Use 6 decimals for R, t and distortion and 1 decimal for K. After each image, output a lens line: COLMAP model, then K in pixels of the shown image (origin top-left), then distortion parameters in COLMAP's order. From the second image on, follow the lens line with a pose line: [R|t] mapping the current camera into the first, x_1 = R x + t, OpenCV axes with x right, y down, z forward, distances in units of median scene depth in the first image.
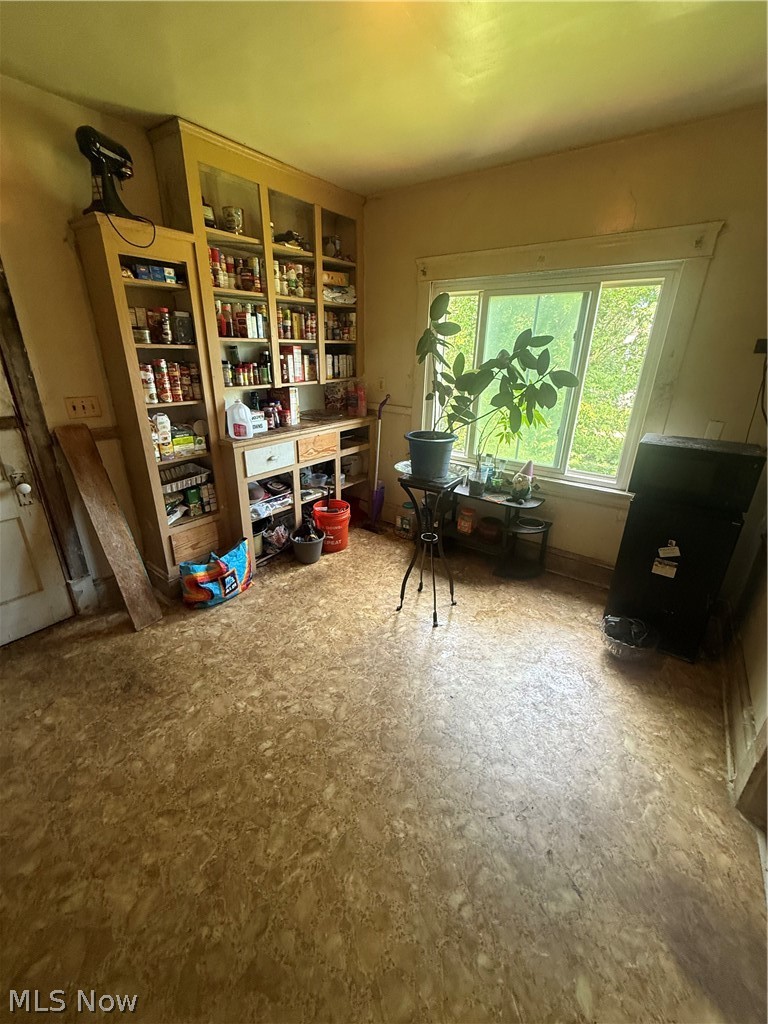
lens RADIAL K [[411.2, 0, 384.8], [0, 411.2, 512.2], [0, 0, 1]] dist [-0.000639, 0.000161]
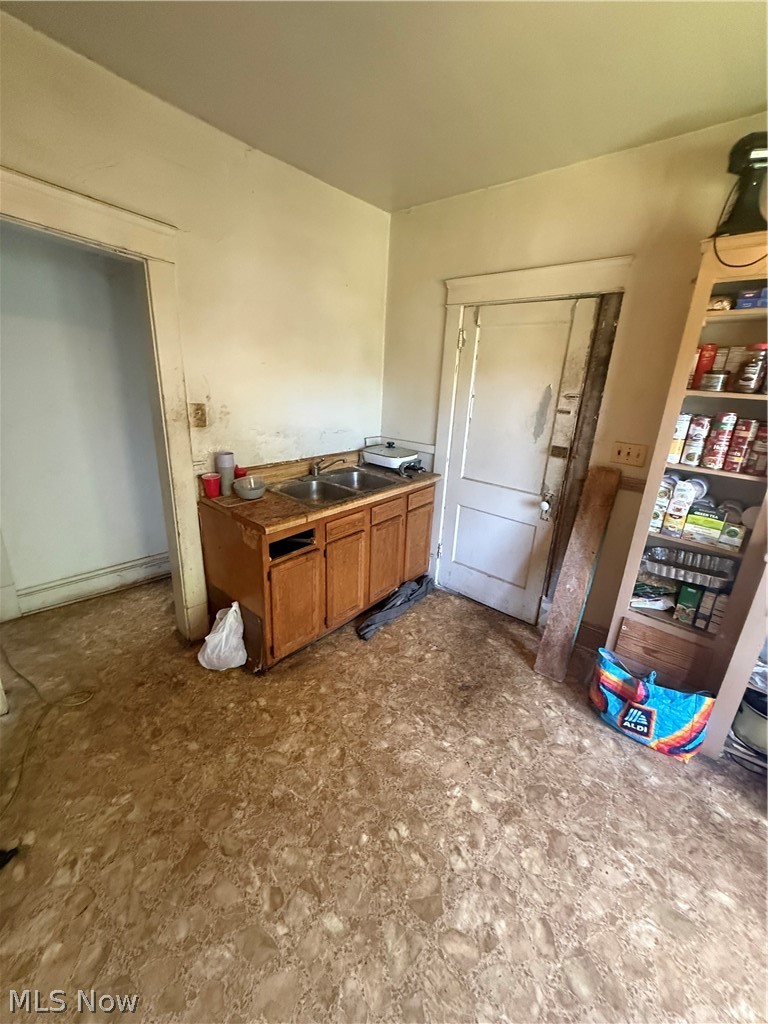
lens RADIAL K [[411.2, 0, 386.7], [0, 411.2, 510.4], [0, 0, 1]] dist [-0.000639, 0.000161]
pose [[-0.090070, 0.283822, -0.954637, 0.267161], [-0.416628, 0.859894, 0.294963, -0.190100], [0.904604, 0.424296, 0.040798, 0.508645]]
